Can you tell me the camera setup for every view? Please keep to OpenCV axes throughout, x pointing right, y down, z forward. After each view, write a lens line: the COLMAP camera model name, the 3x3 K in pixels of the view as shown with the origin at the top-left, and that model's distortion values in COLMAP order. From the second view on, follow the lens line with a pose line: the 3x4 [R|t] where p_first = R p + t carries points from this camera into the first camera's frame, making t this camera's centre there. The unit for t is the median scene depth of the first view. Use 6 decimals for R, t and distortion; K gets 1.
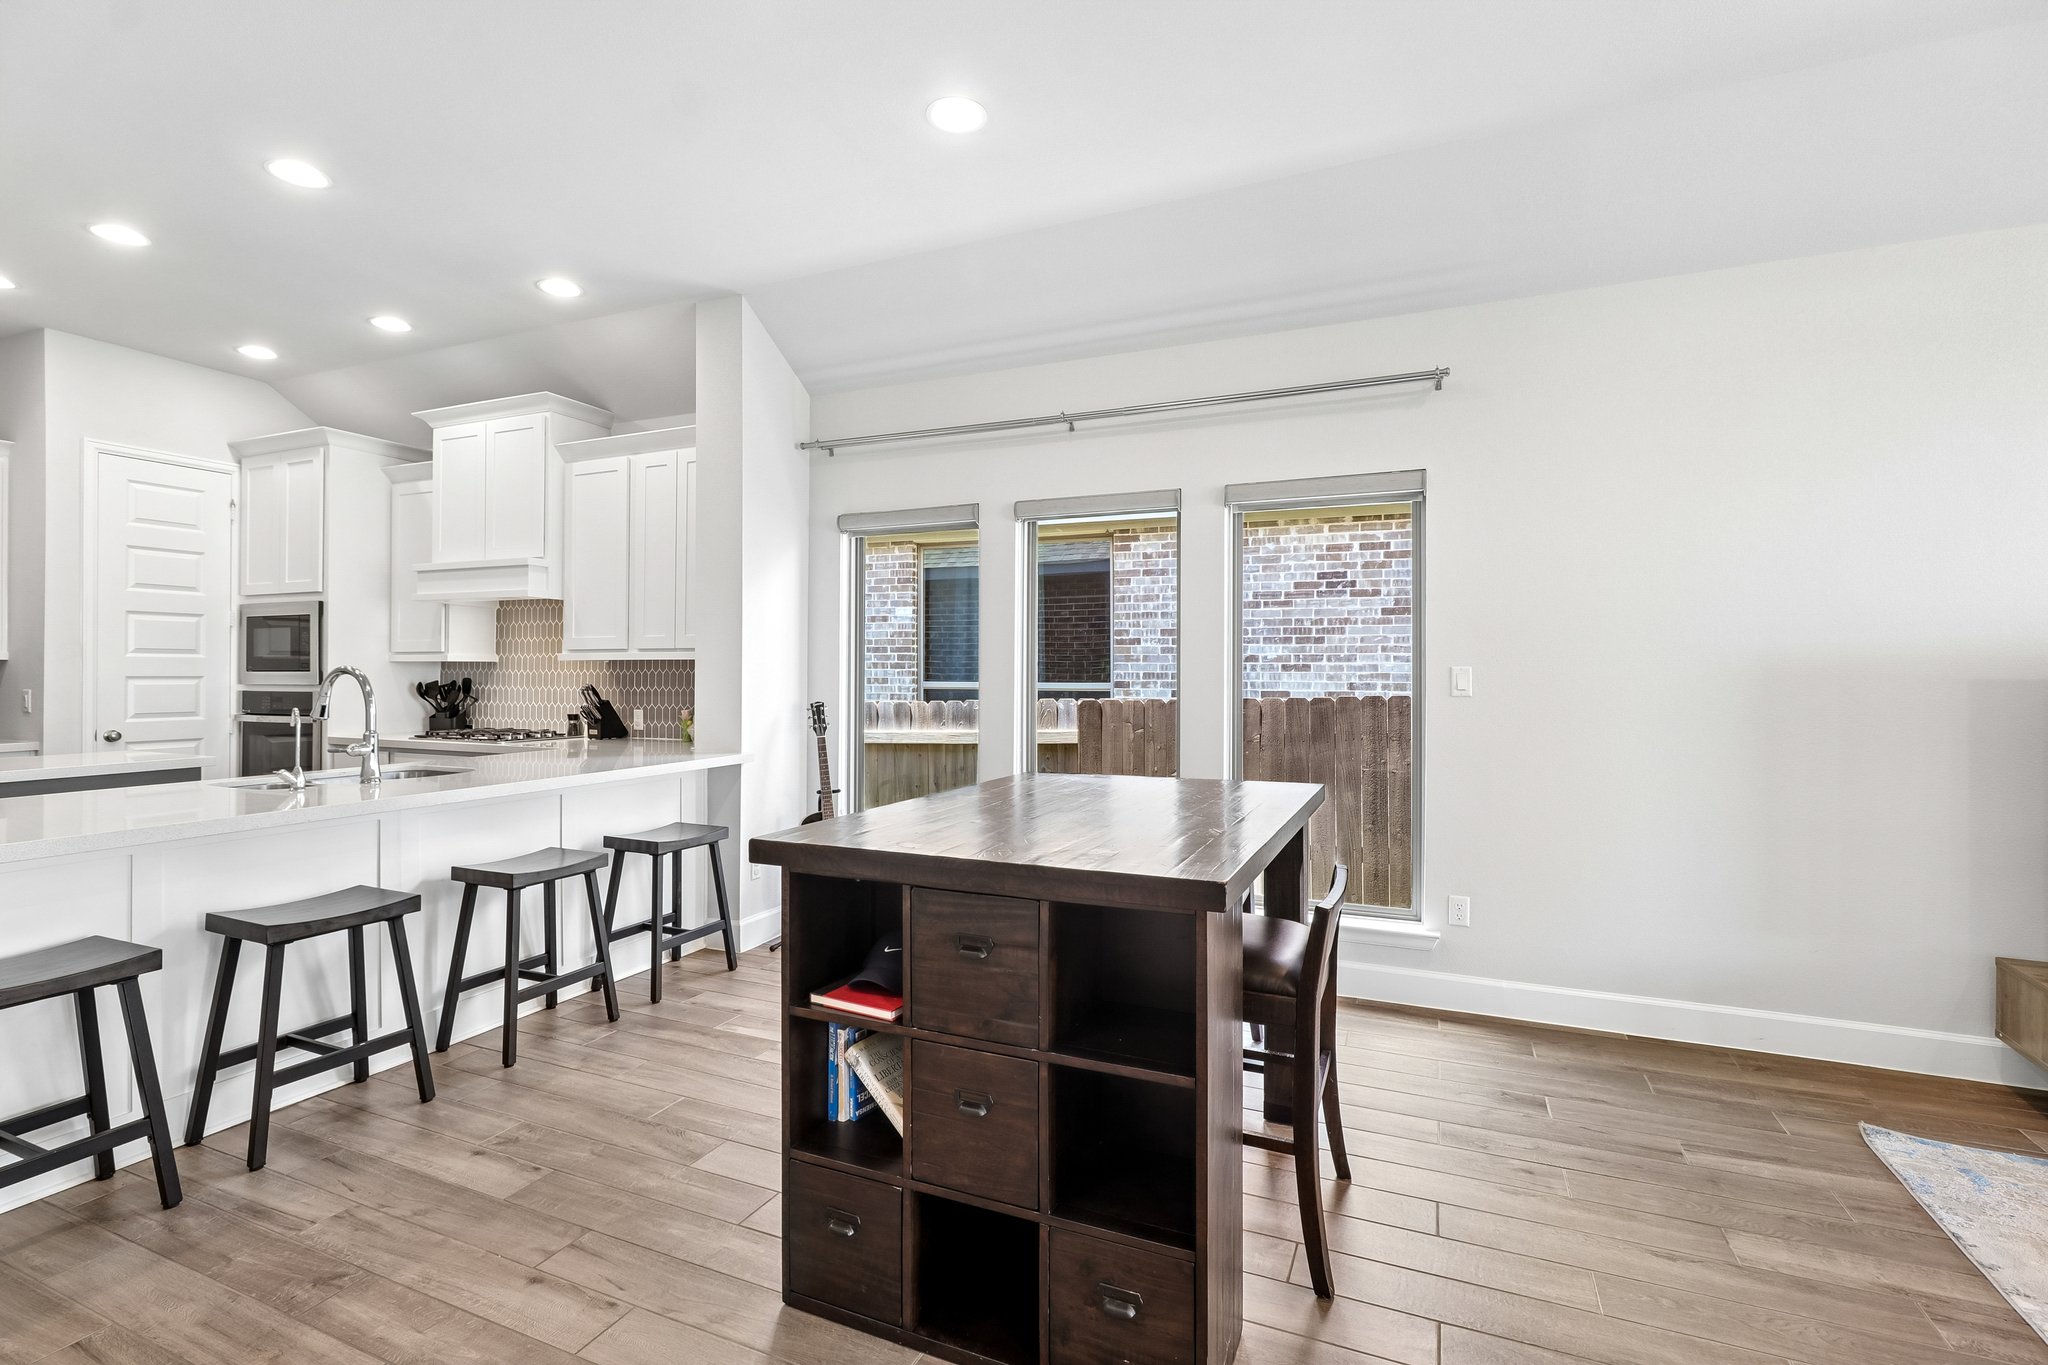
lens RADIAL K [[941.1, 0, 1023.7], [0, 941.1, 673.5], [0, 0, 1]] dist [0.002644, 0.000810]
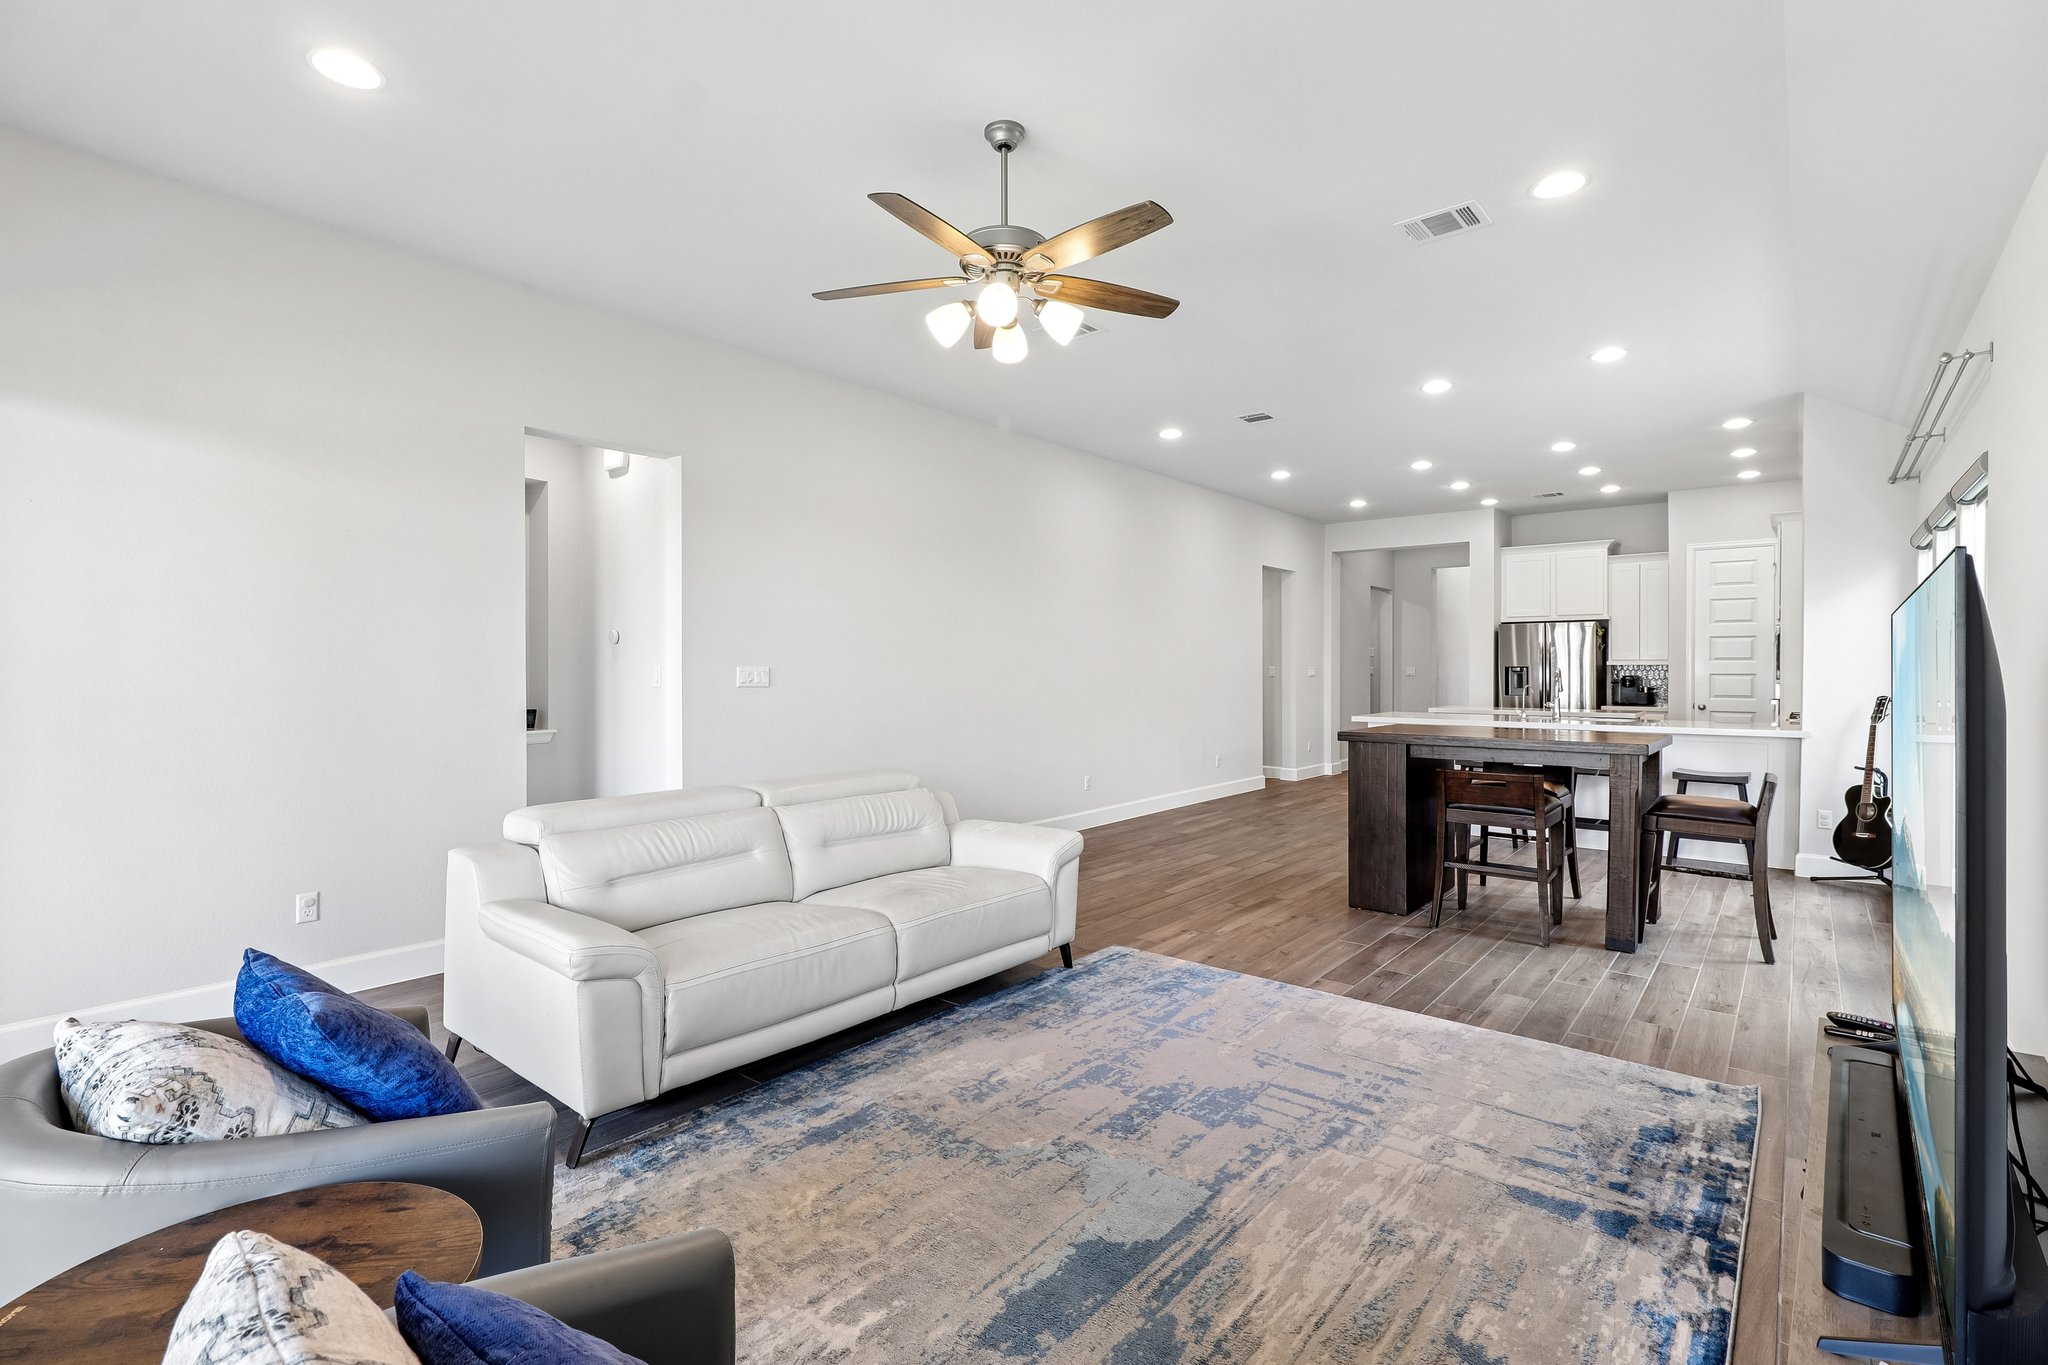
lens RADIAL K [[941.1, 0, 1026.6], [0, 941.1, 682.1], [0, 0, 1]] dist [0.002644, 0.000810]
pose [[-0.266630, 0.006954, -0.963774, 1.424302], [0.000858, 0.999975, 0.006978, 0.005996], [0.963798, 0.001033, -0.266630, 0.314400]]
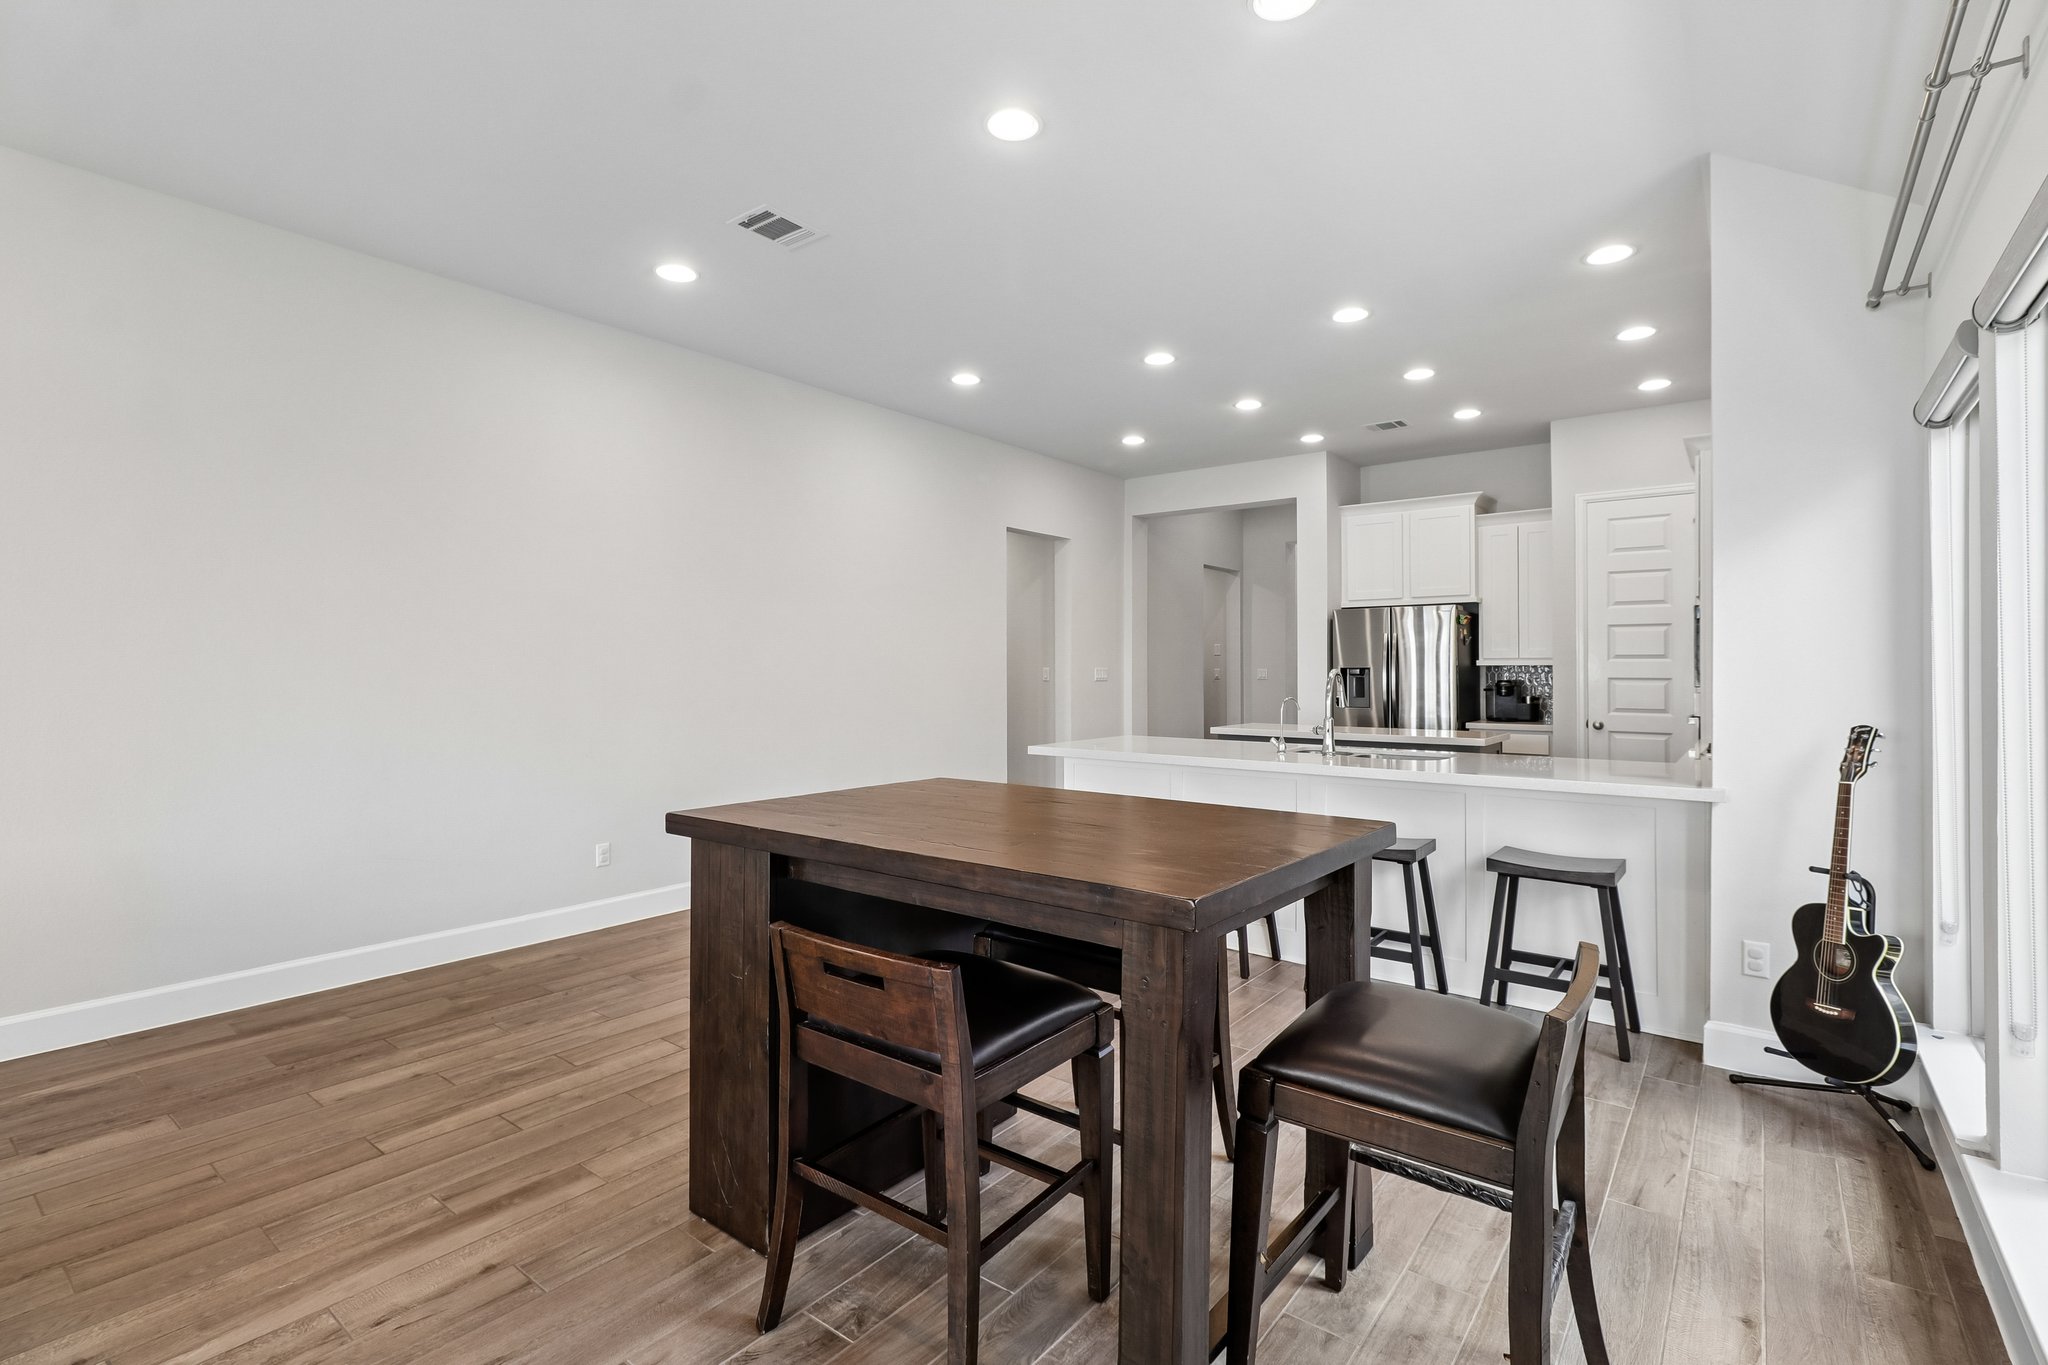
lens RADIAL K [[941.1, 0, 1027.2], [0, 941.1, 667.9], [0, 0, 1]] dist [0.002644, 0.000810]
pose [[-0.241586, -0.009695, -0.970331, 0.564422], [0.000778, 0.999948, -0.010185, 0.001982], [0.970379, -0.003215, -0.241565, 0.733956]]
